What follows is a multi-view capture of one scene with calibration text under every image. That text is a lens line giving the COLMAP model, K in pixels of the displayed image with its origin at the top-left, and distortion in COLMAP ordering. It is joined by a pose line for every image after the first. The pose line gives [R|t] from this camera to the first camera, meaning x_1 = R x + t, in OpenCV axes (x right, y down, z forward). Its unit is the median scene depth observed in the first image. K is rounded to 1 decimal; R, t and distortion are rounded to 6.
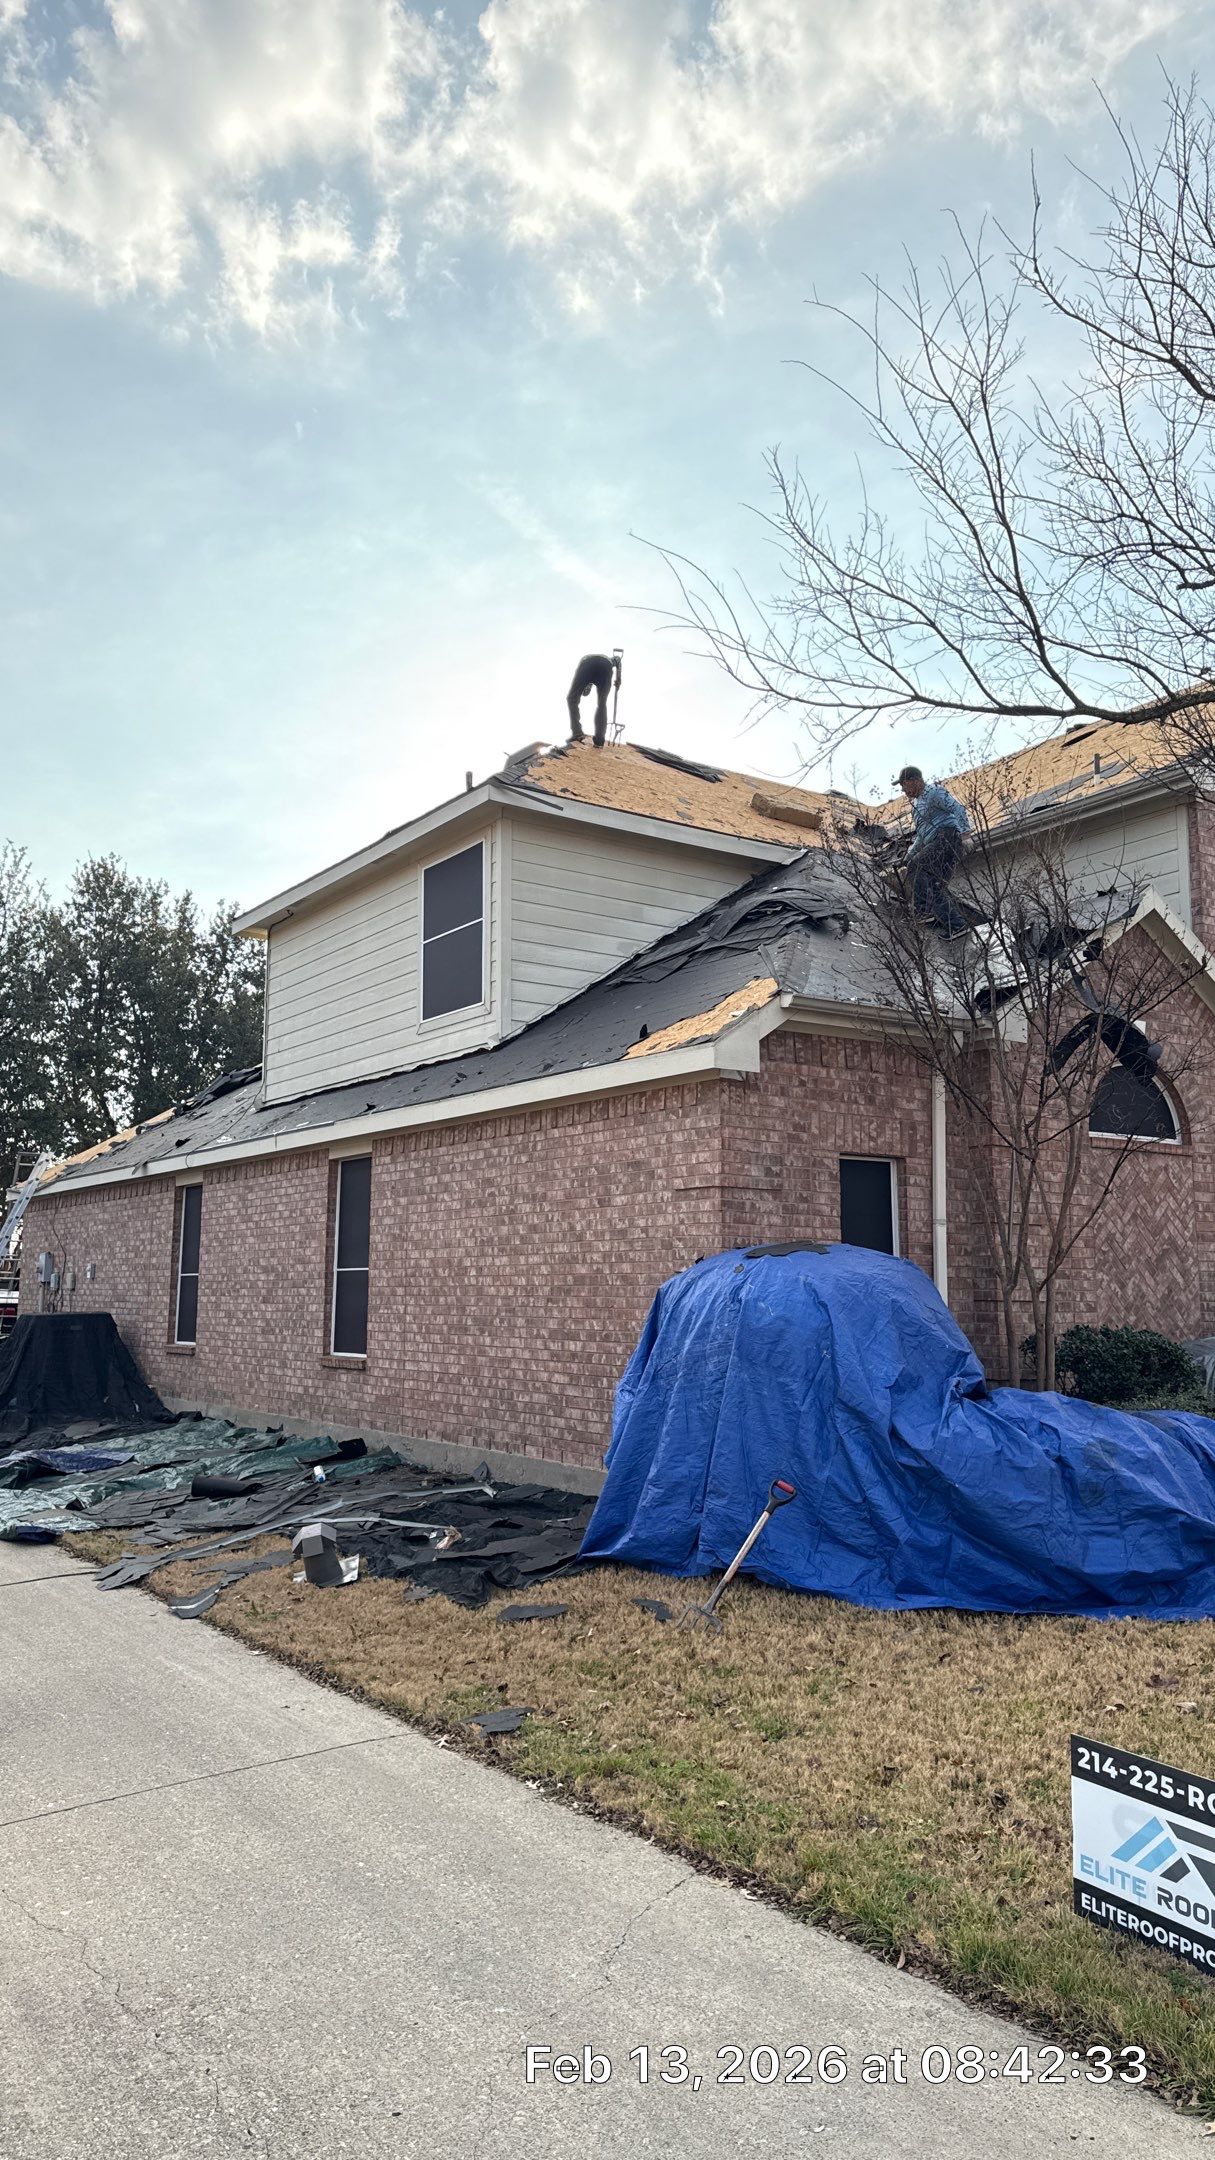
lens RADIAL K [[1468.3, 0, 548.6], [0, 1468.3, 1083.9], [0, 0, 1]] dist [0.075047, -0.064907]
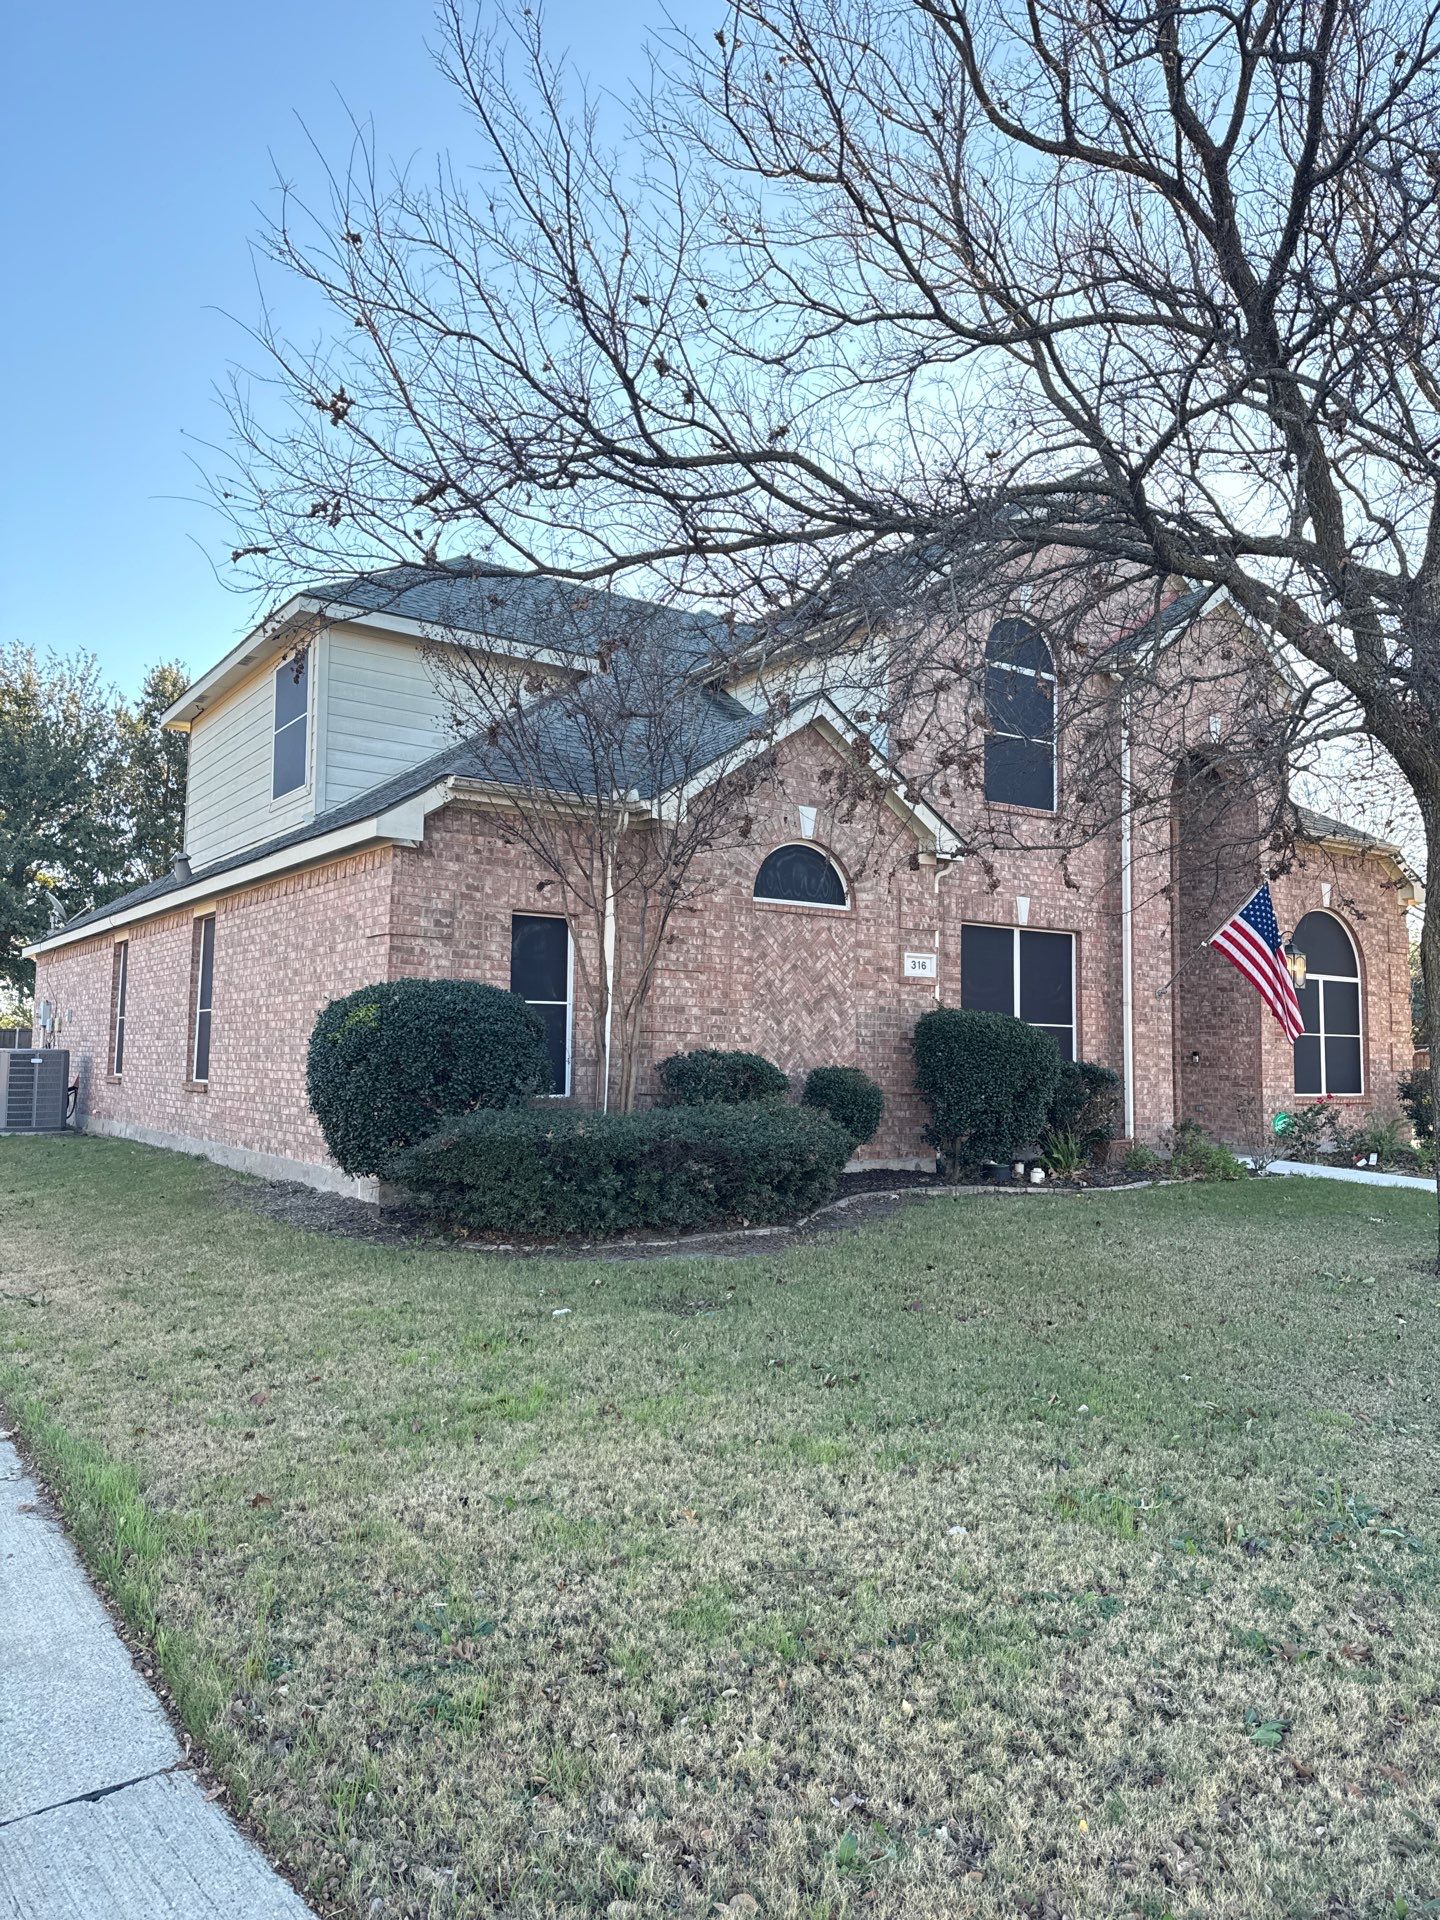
lens RADIAL K [[1284.3, 0, 720.0], [0, 1284.3, 960.0], [0, 0, 1]] dist [0.051929, -0.000419]
pose [[0.999454, 0.011162, 0.031113, 0.299828], [-0.013125, 0.997887, 0.063632, 0.016512], [-0.030337, -0.064006, 0.997488, -0.062721]]
